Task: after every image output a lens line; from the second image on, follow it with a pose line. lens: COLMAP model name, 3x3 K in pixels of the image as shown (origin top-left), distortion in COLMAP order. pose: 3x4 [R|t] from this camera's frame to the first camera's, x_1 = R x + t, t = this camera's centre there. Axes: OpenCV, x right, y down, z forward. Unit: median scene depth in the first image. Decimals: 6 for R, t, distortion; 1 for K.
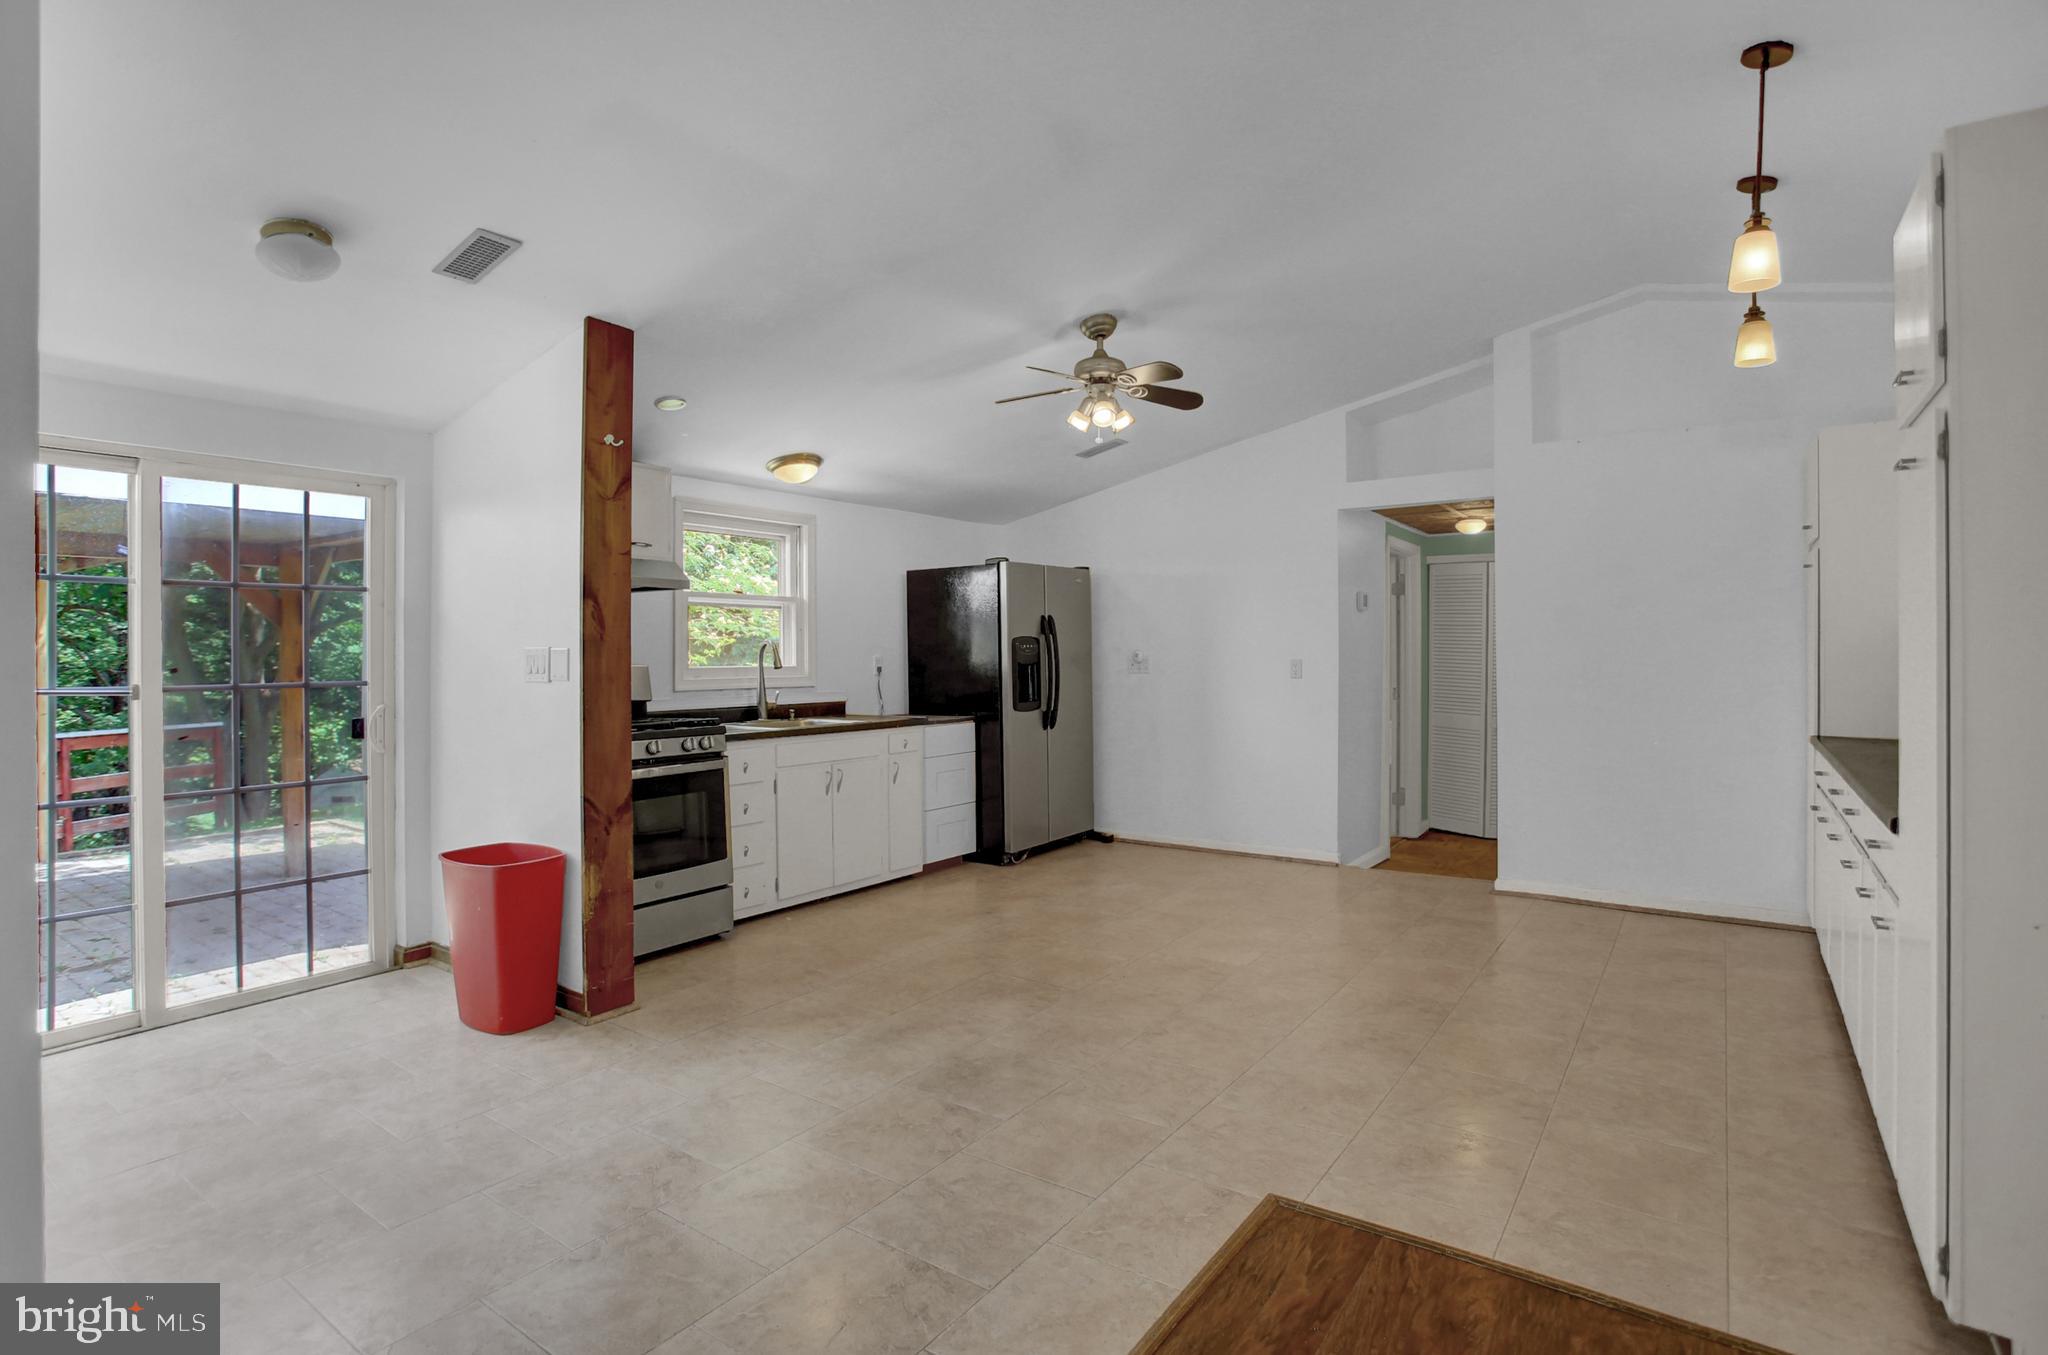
lens RADIAL K [[1016.3, 0, 1049.1], [0, 1016.3, 654.4], [0, 0, 1]] dist [-0.069076, 0.025800]
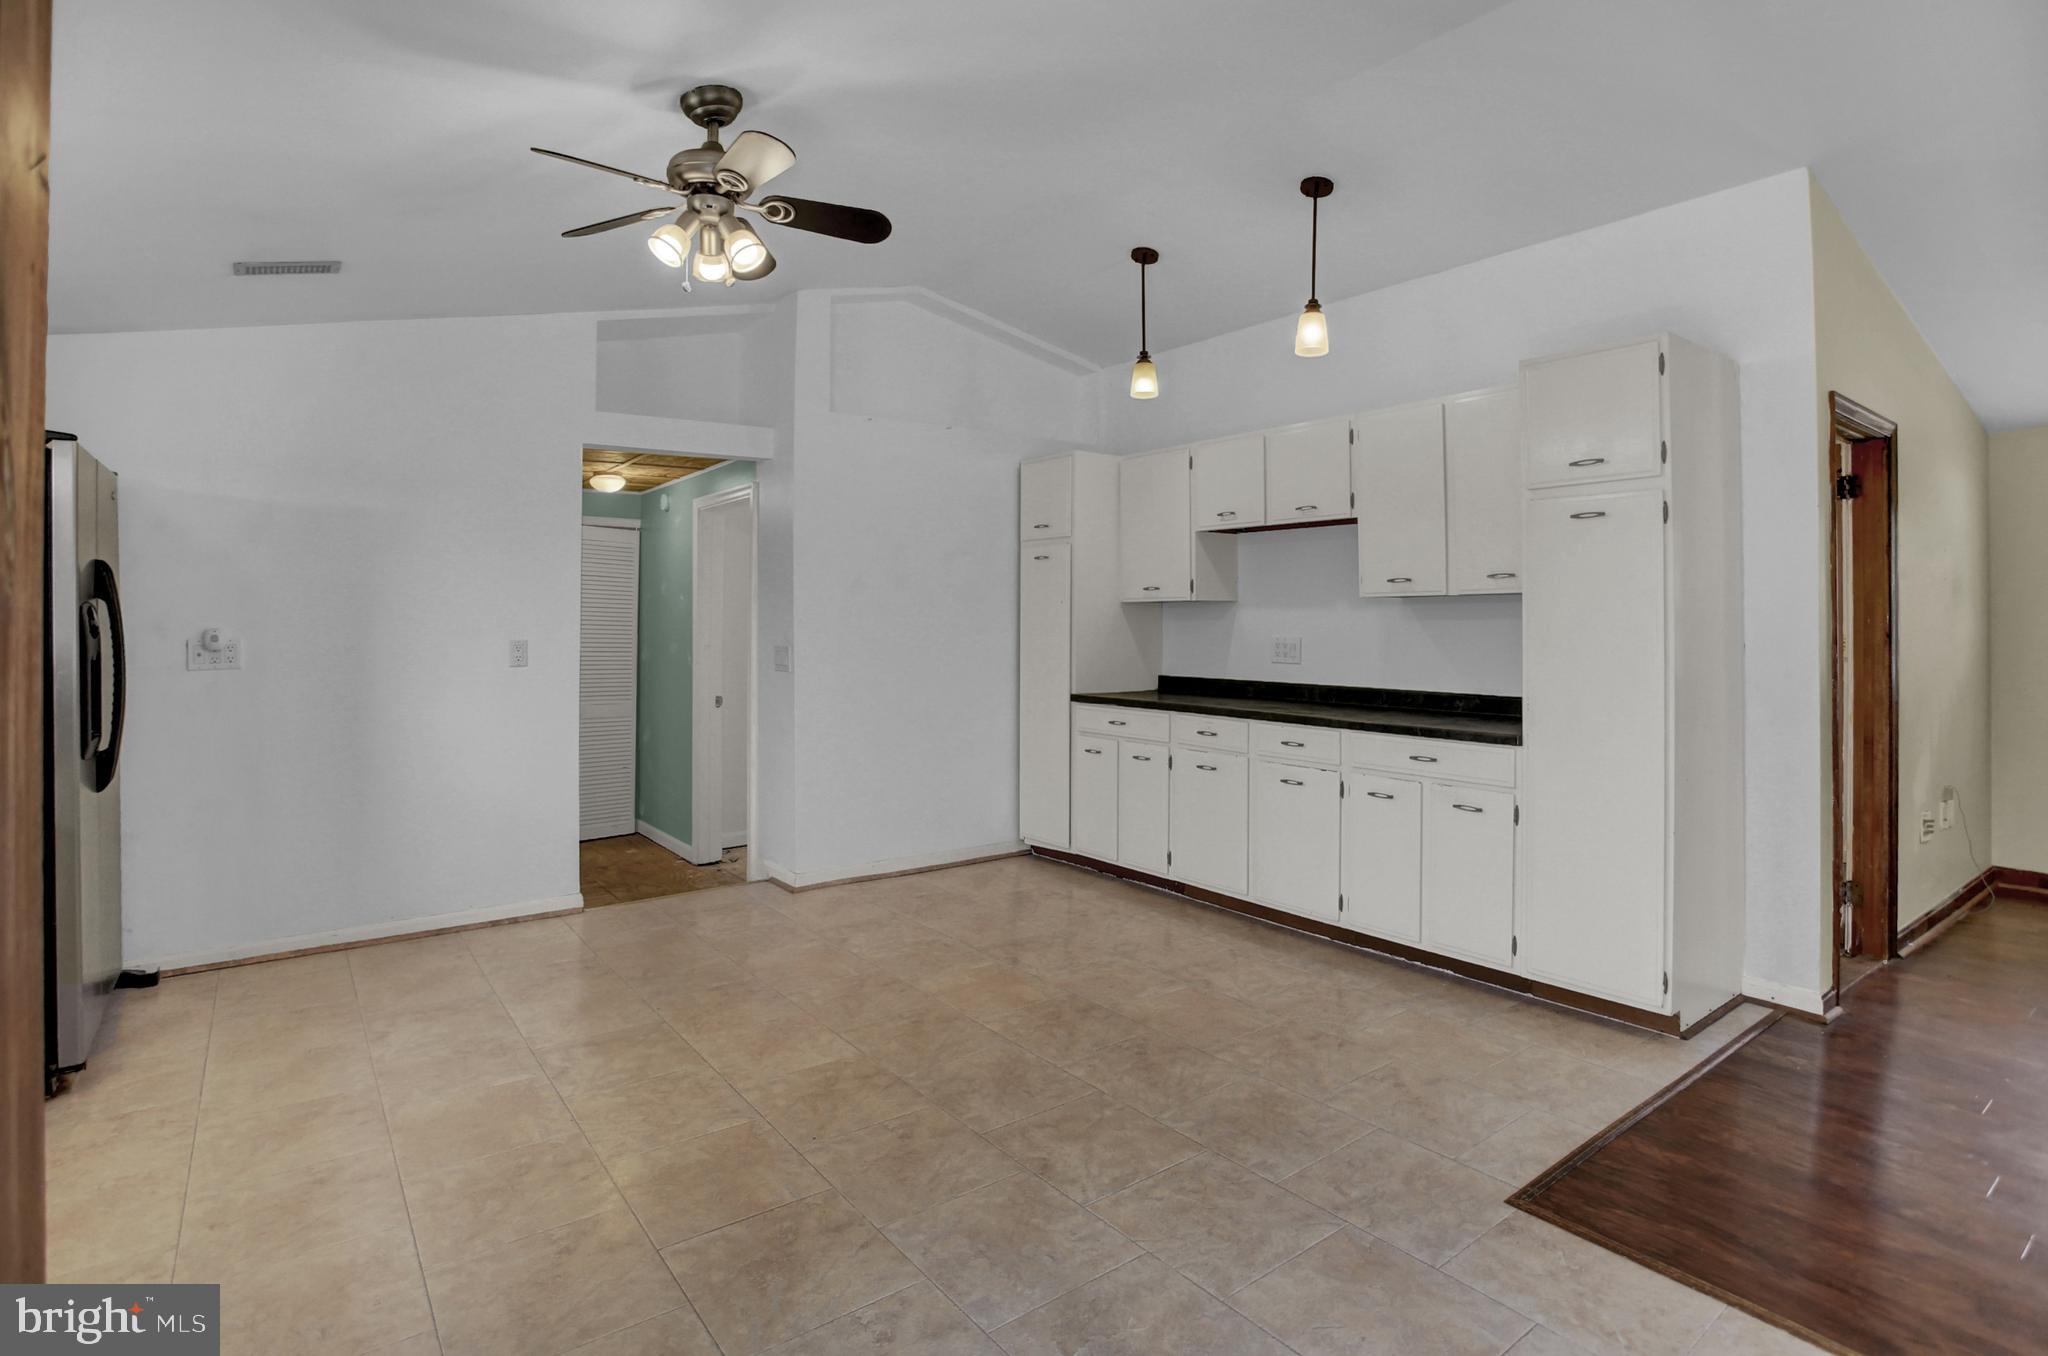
lens RADIAL K [[1016.3, 0, 1019.7], [0, 1016.3, 604.0], [0, 0, 1]] dist [-0.069076, 0.025800]
pose [[0.322734, 0.016196, 0.946351, -0.404570], [0.004721, 0.999814, -0.018721, -0.007520], [-0.946478, 0.010510, 0.322597, 0.550410]]
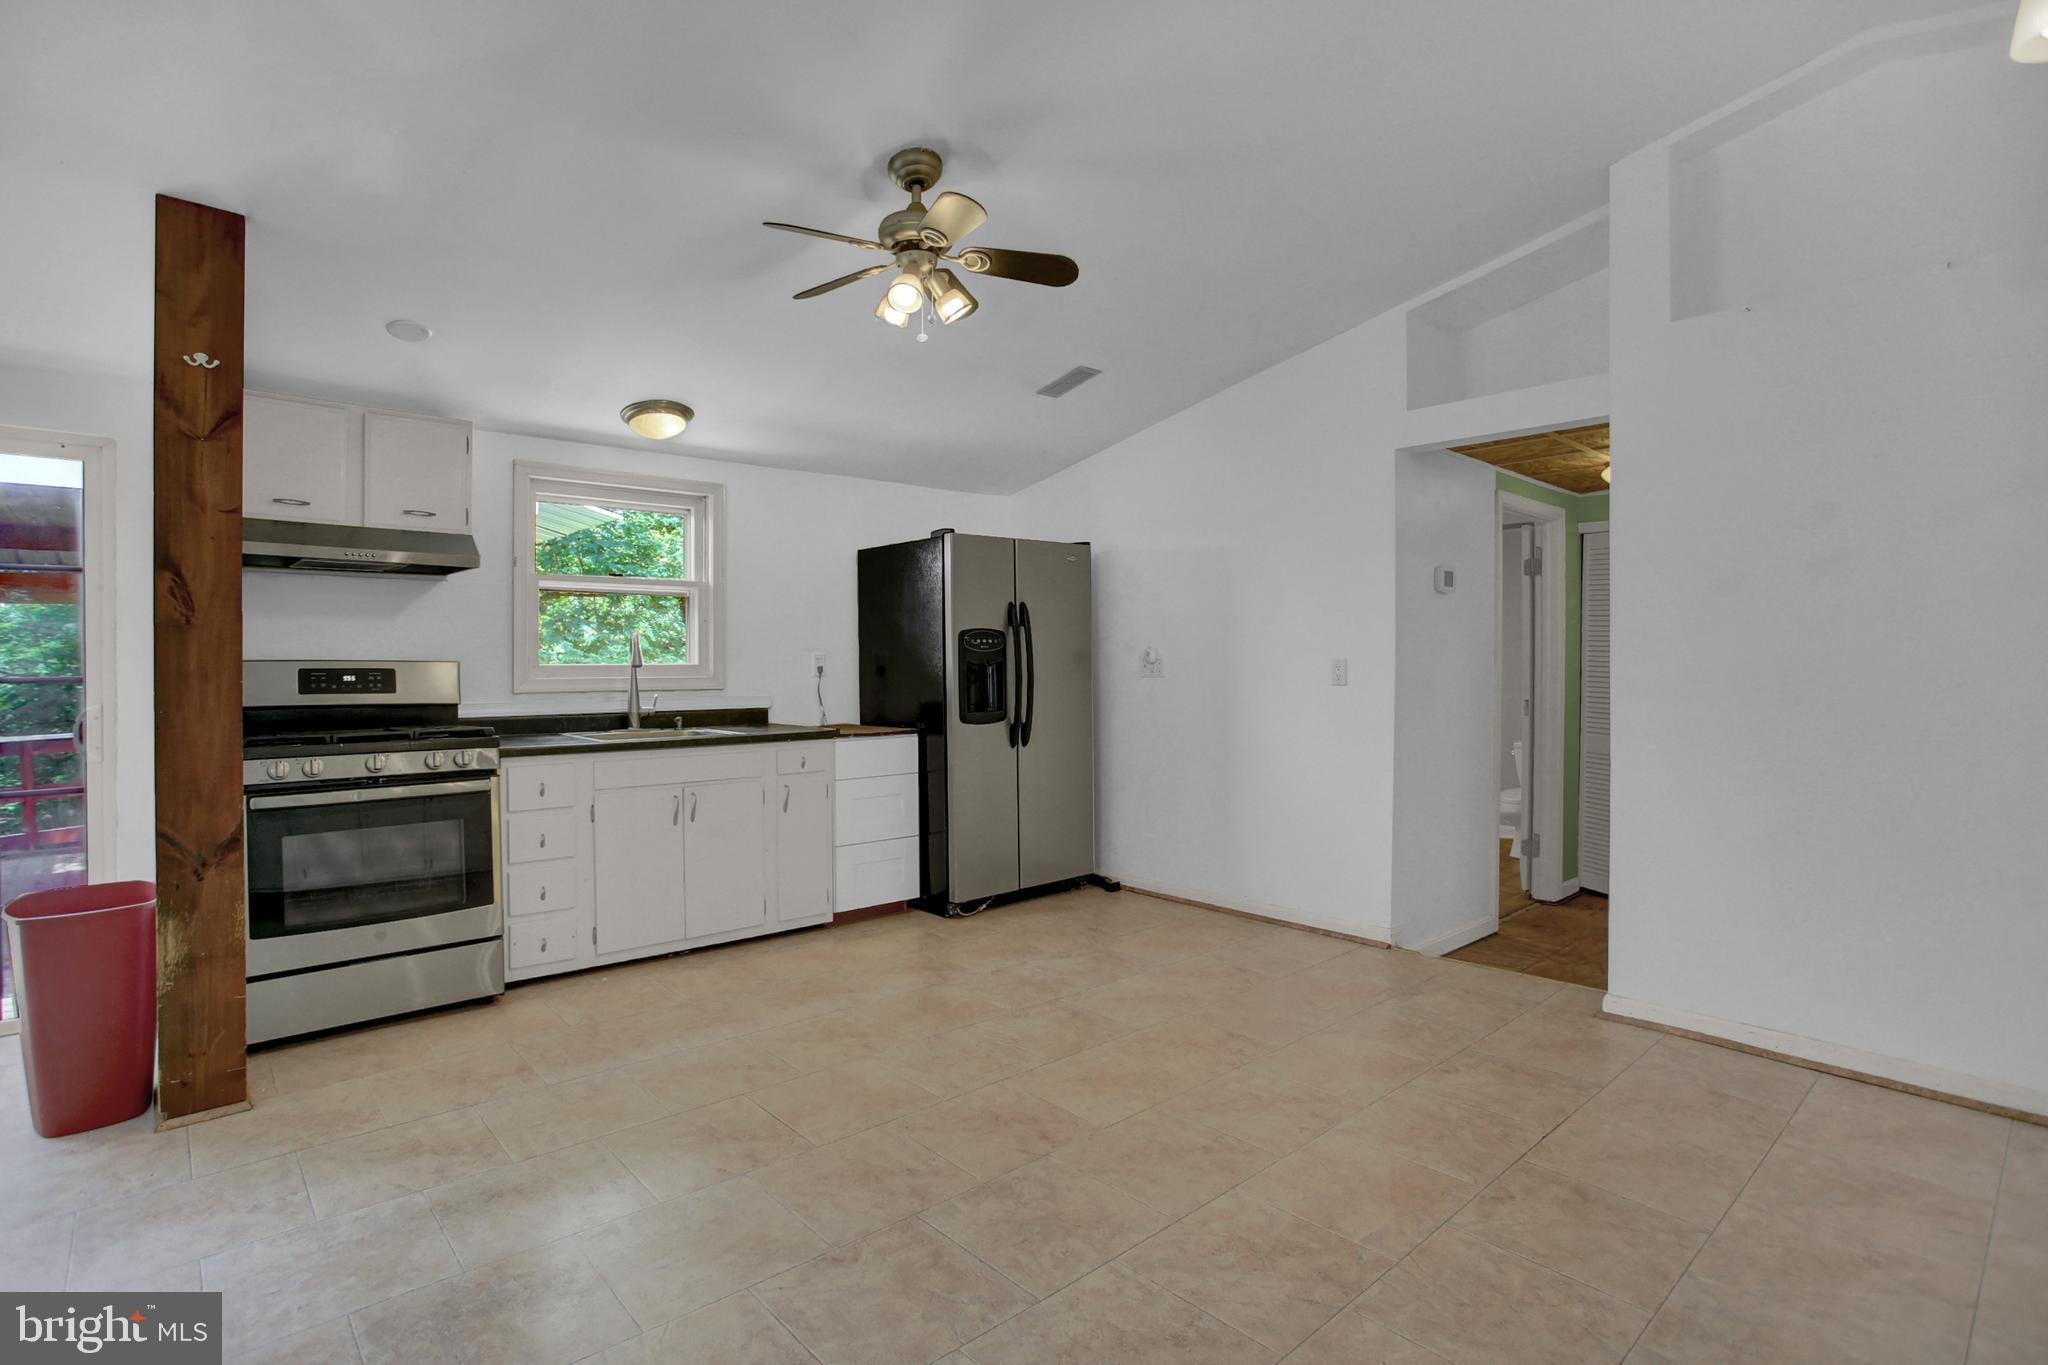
lens RADIAL K [[1016.3, 0, 1033.1], [0, 1016.3, 670.5], [0, 0, 1]] dist [-0.069076, 0.025800]
pose [[0.972552, 0.007740, -0.232559, 0.253180], [-0.004760, 0.999899, 0.013372, 0.005363], [0.232639, -0.011898, 0.972490, 0.310454]]
